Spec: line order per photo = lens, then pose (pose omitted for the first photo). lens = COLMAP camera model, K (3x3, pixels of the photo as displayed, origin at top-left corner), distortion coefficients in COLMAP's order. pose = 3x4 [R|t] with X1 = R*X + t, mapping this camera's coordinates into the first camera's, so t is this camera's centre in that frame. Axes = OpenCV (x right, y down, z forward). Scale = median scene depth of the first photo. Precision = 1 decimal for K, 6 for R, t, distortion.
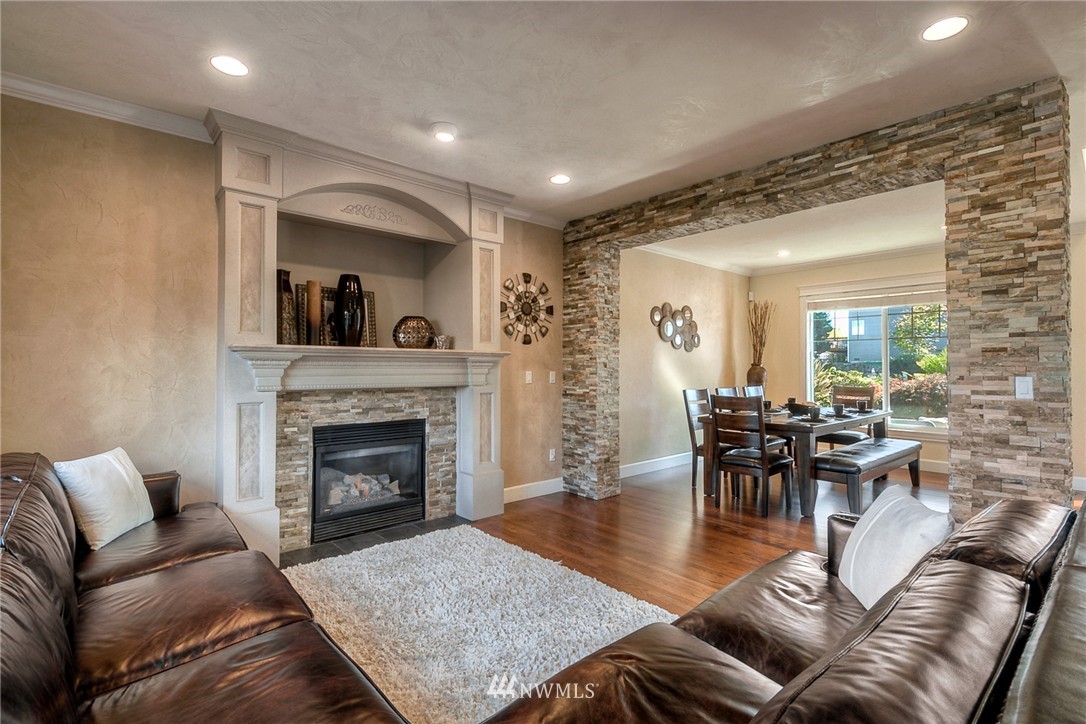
lens RADIAL K [[503.2, 0, 545.3], [0, 503.2, 360.6], [0, 0, 1]] dist [0.021917, -0.011773]
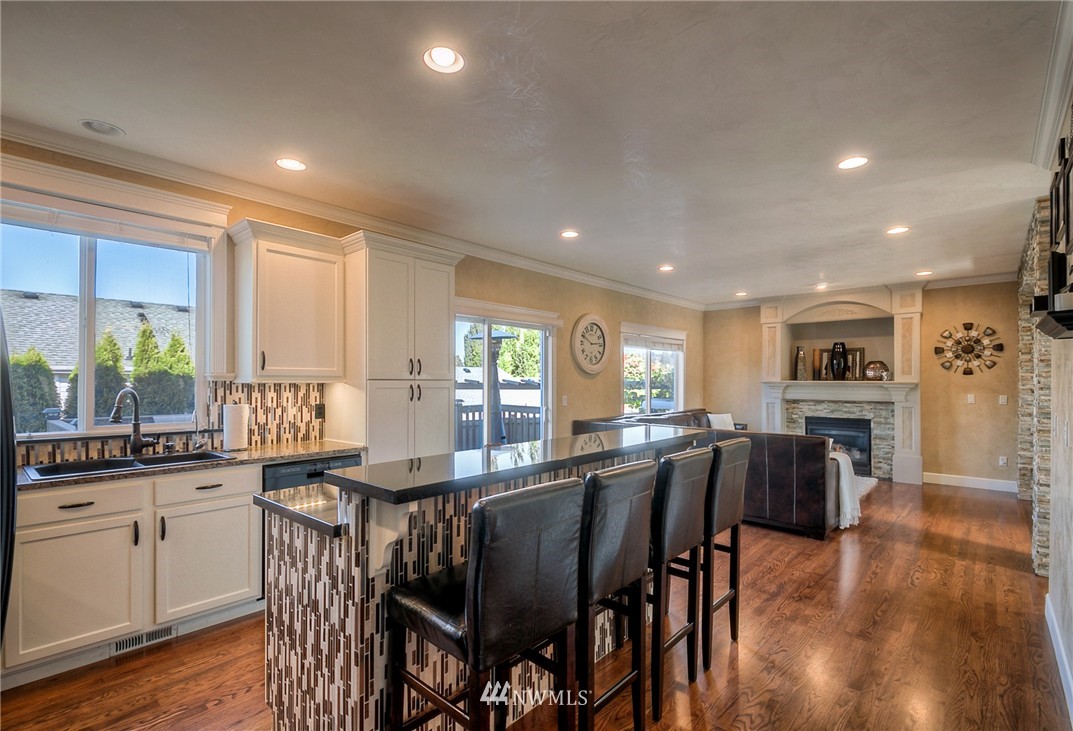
lens RADIAL K [[512.2, 0, 529.6], [0, 512.2, 375.4], [0, 0, 1]] dist [-0.000172, -0.000023]
pose [[0.120733, -0.010022, -0.992634, 1.386528], [0.008076, 0.999926, -0.009114, -0.032010], [0.992652, -0.006916, 0.120805, -0.407107]]
